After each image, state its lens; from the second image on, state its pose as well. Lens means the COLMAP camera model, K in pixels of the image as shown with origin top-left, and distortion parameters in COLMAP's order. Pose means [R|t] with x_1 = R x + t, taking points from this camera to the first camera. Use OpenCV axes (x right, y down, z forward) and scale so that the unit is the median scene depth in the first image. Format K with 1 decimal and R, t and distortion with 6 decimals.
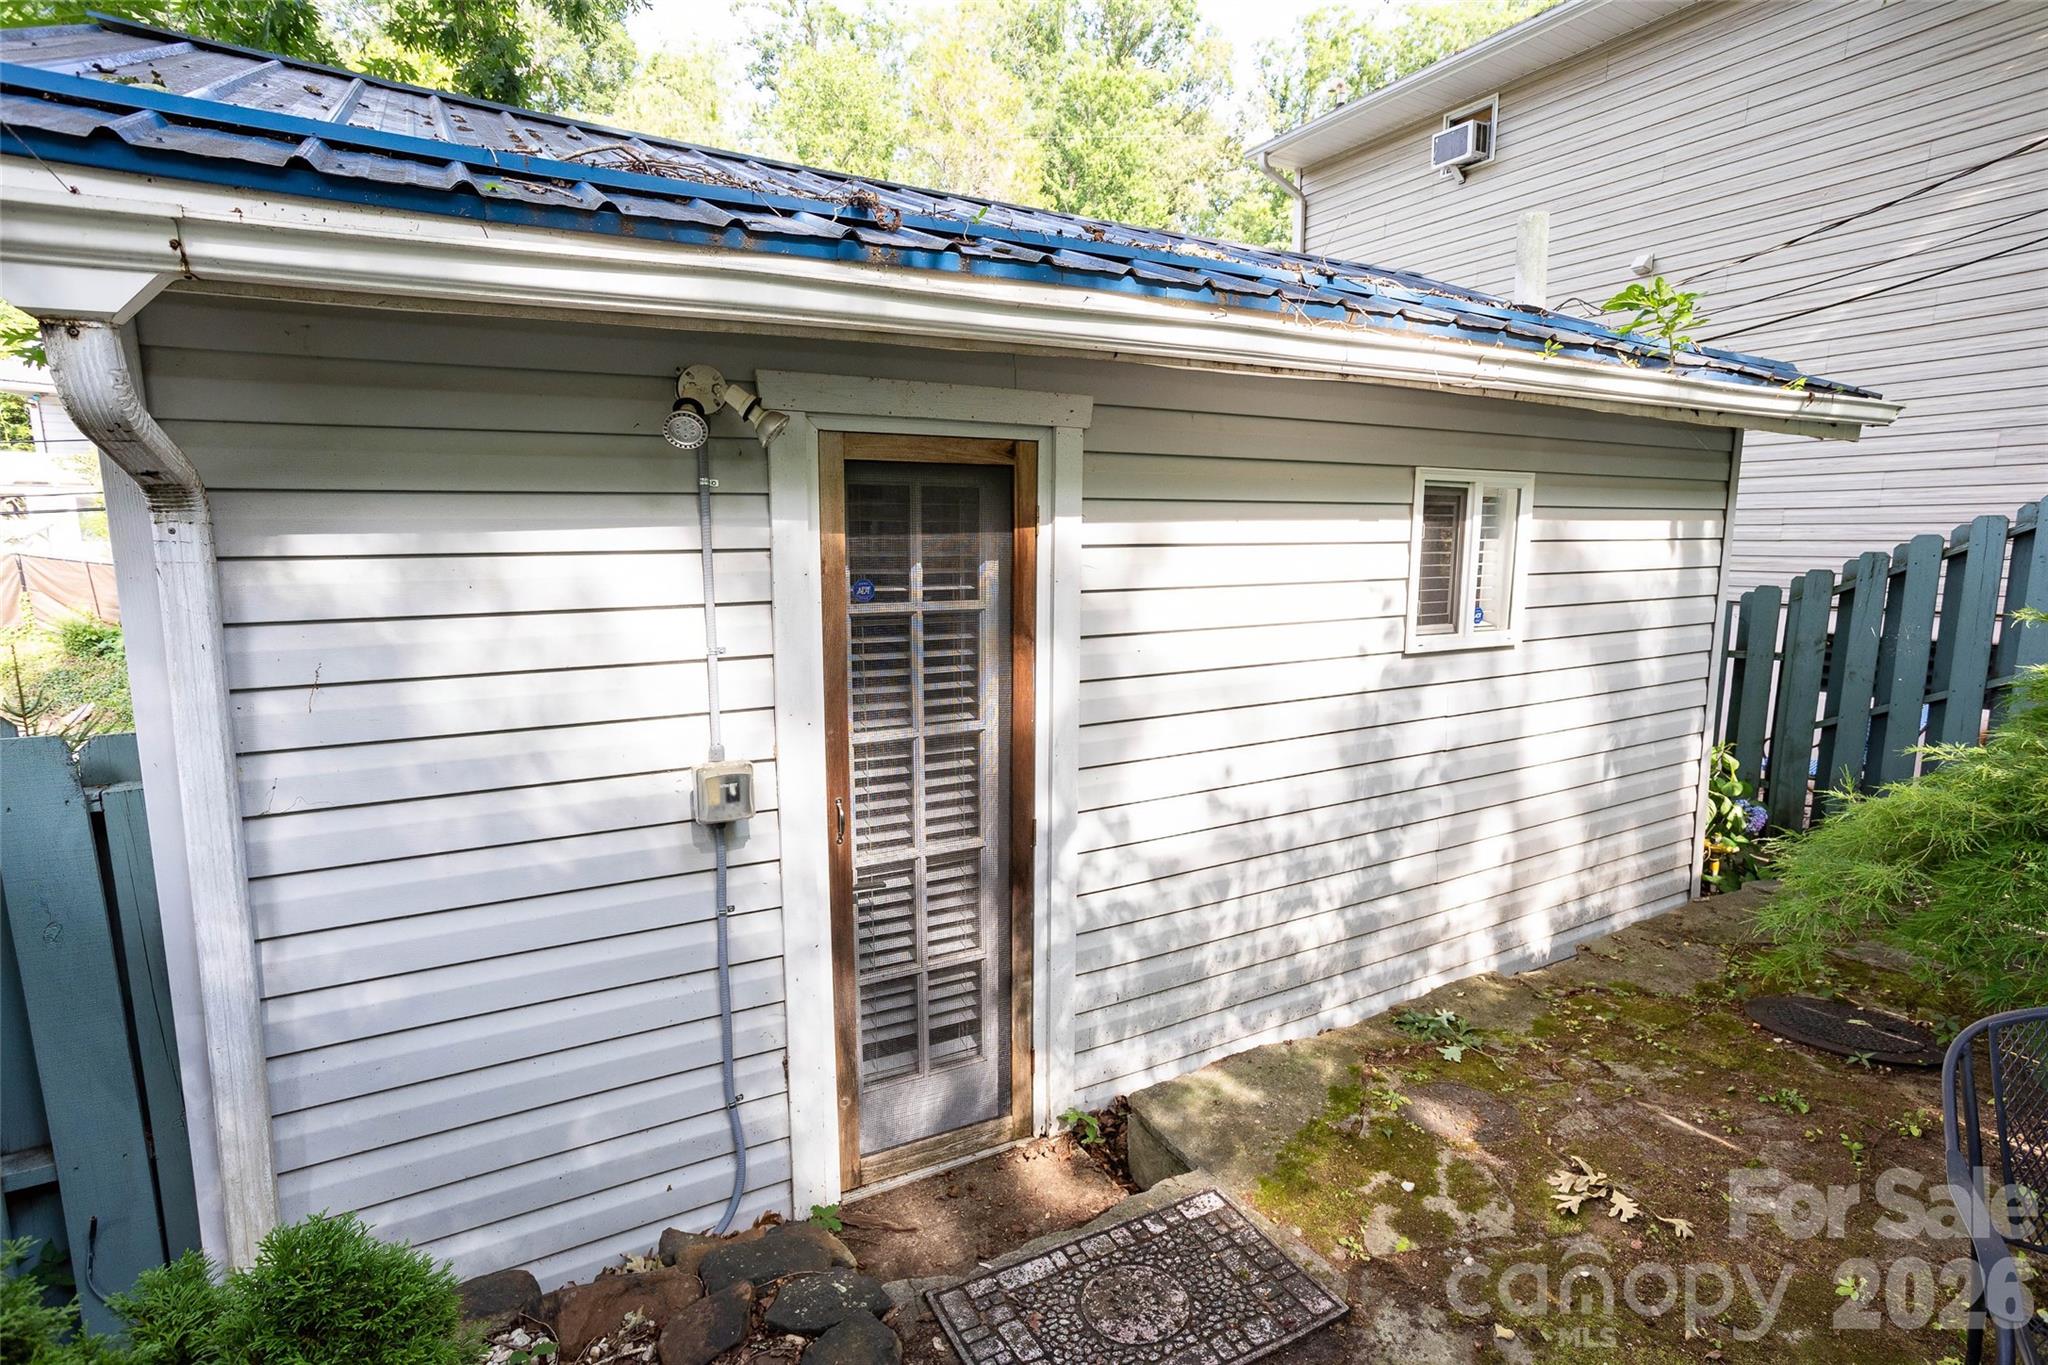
lens RADIAL K [[1014.6, 0, 1024.0], [0, 1014.6, 682.5], [0, 0, 1]] dist [-0.043727, 0.038613]
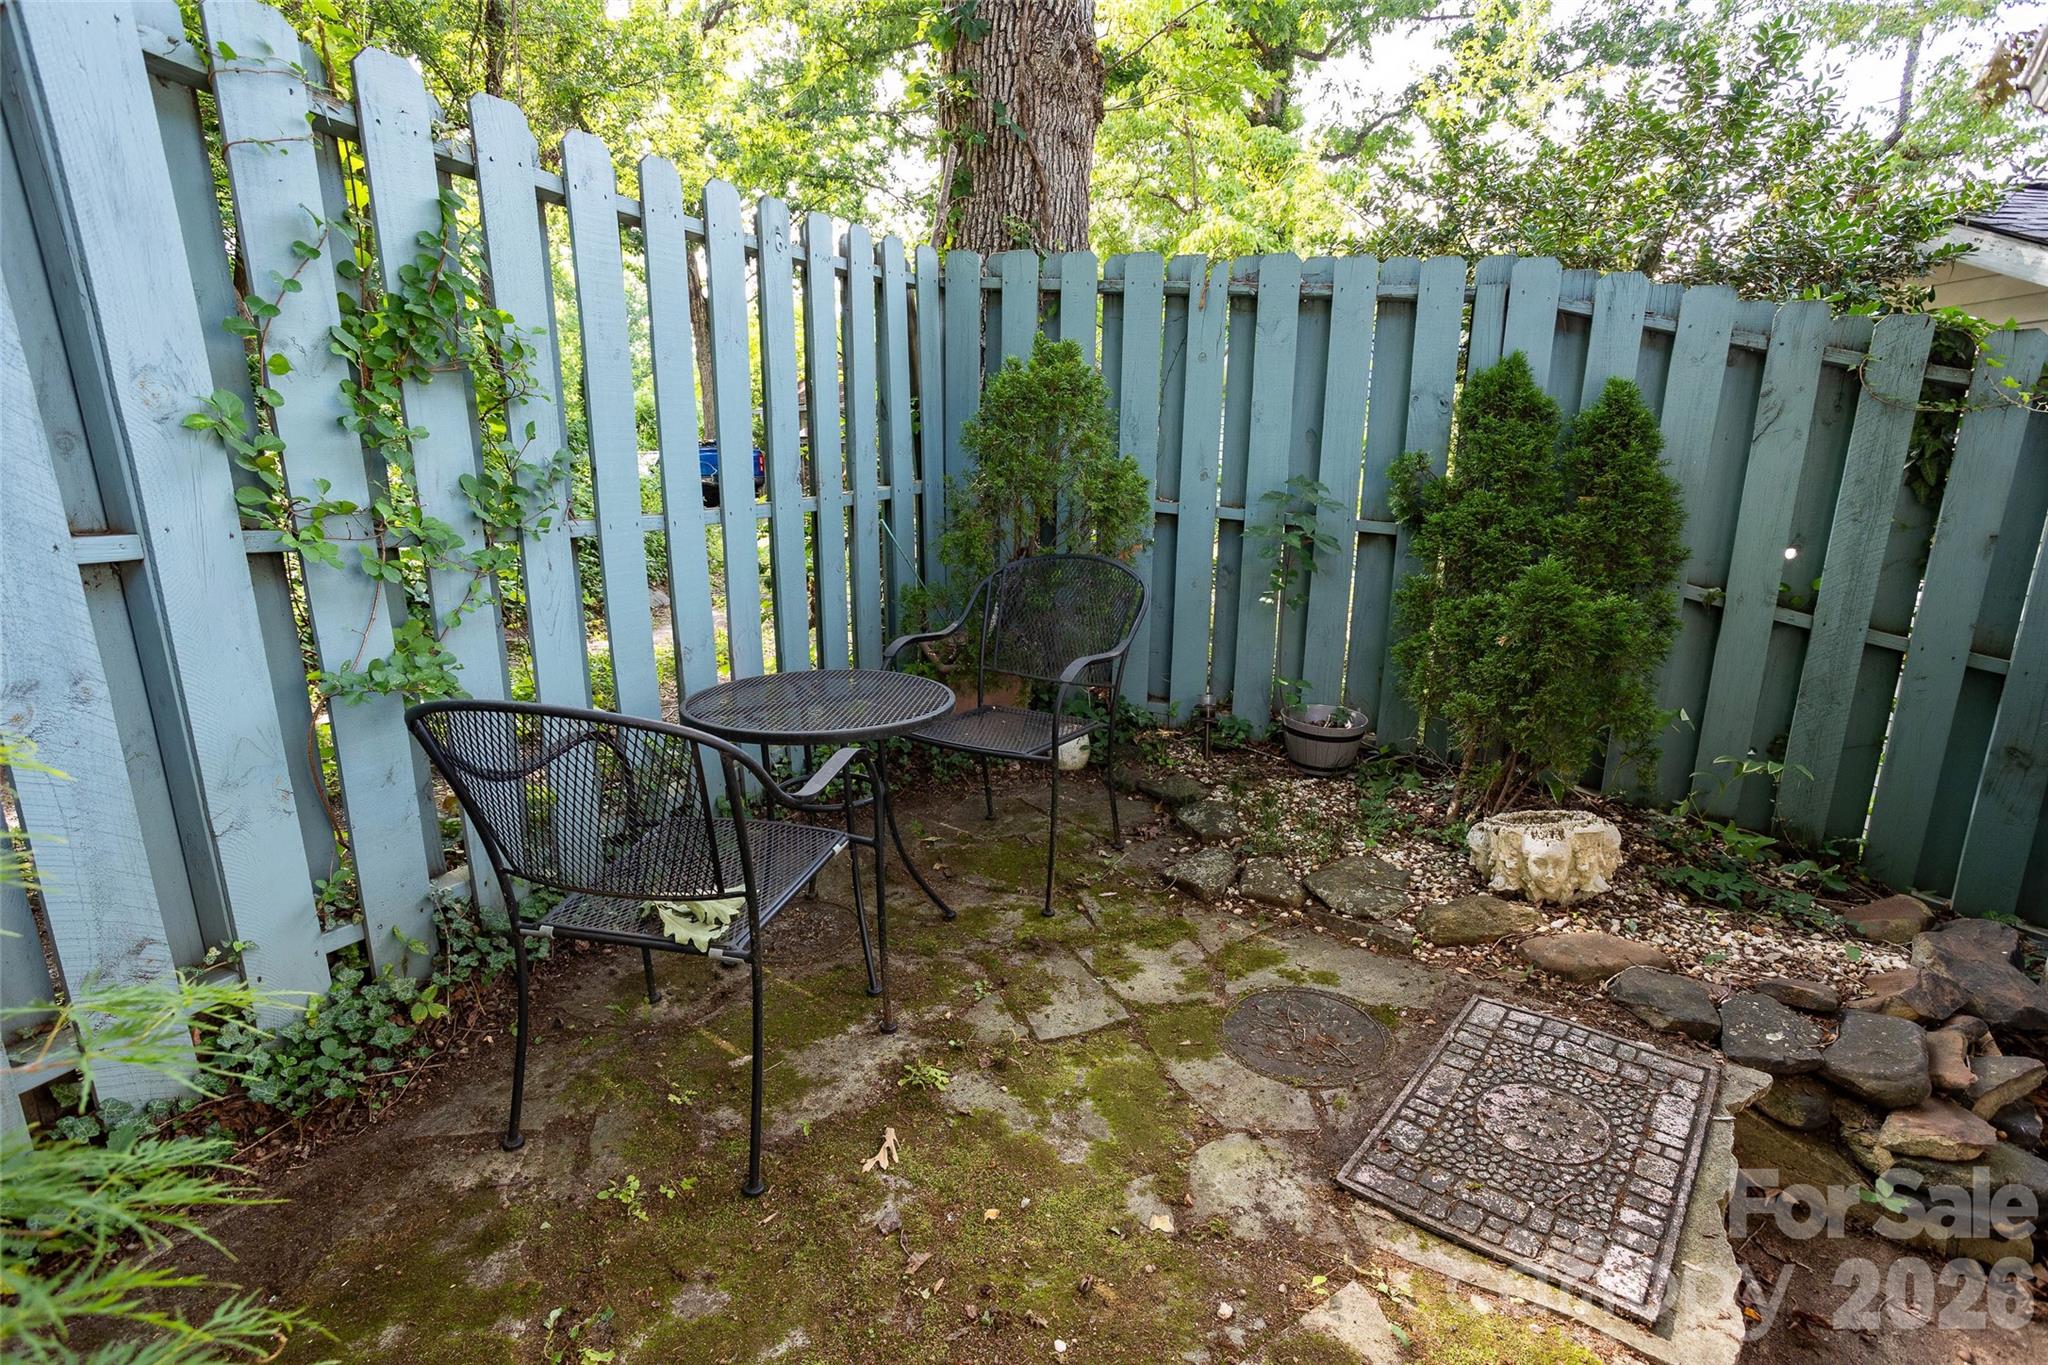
lens RADIAL K [[1014.6, 0, 1024.0], [0, 1014.6, 682.5], [0, 0, 1]] dist [-0.043727, 0.038613]
pose [[-0.920597, 0.082529, -0.381694, 0.713394], [-0.063197, 0.933045, 0.354165, -0.002046], [0.385366, 0.350165, -0.853743, 1.256224]]
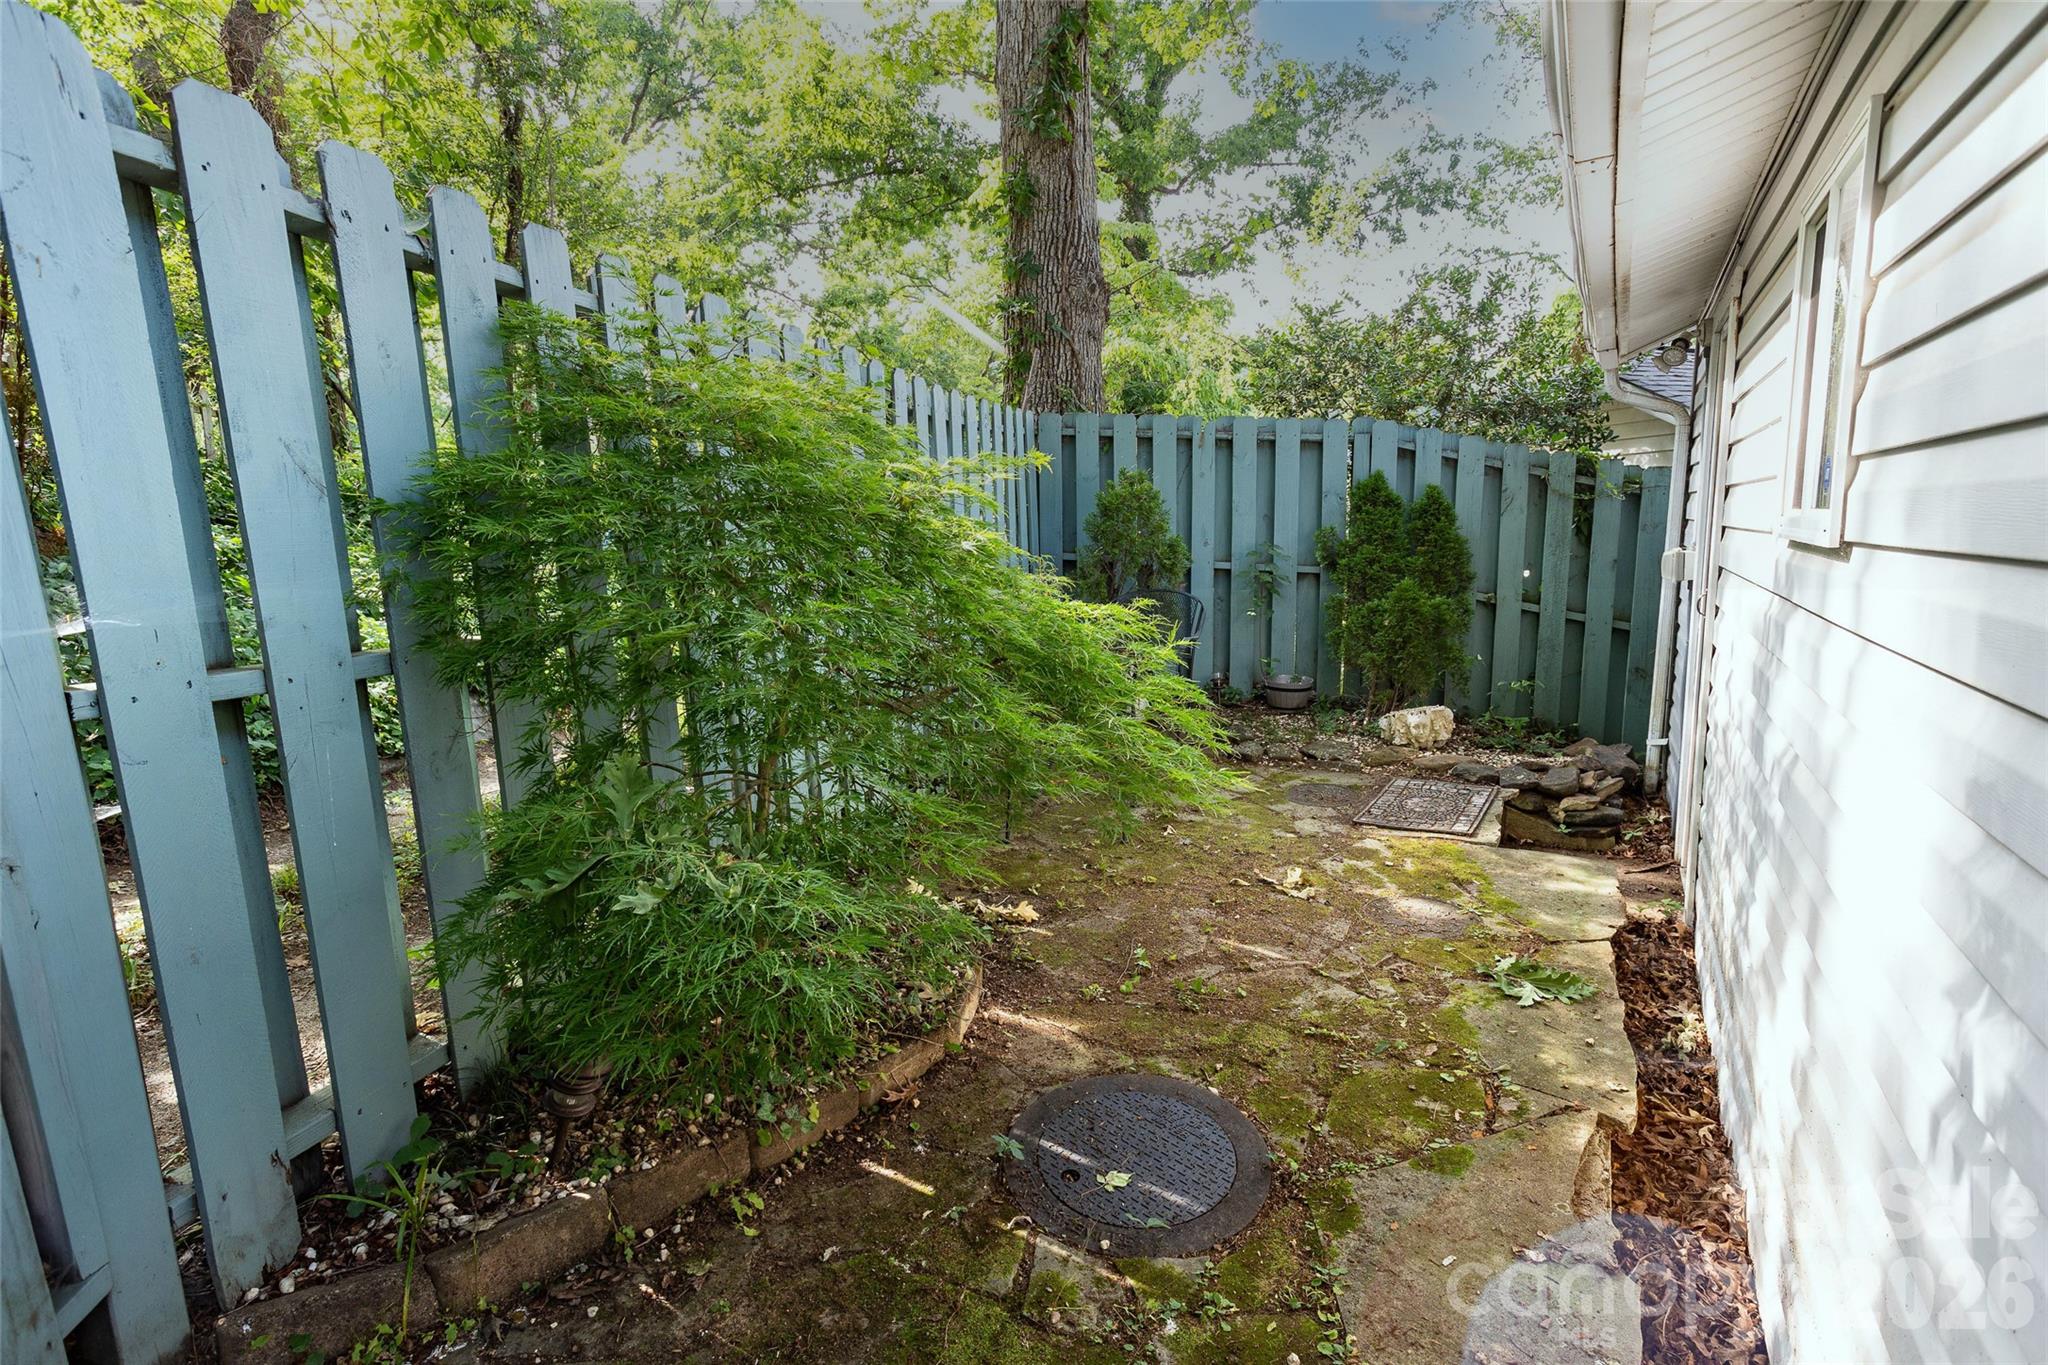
lens RADIAL K [[1014.6, 0, 1024.0], [0, 1014.6, 682.5], [0, 0, 1]] dist [-0.043727, 0.038613]
pose [[-0.859212, 0.102991, -0.501147, 1.598341], [-0.048662, 0.958637, 0.280441, -0.133481], [0.509301, 0.265345, -0.818660, 1.928807]]
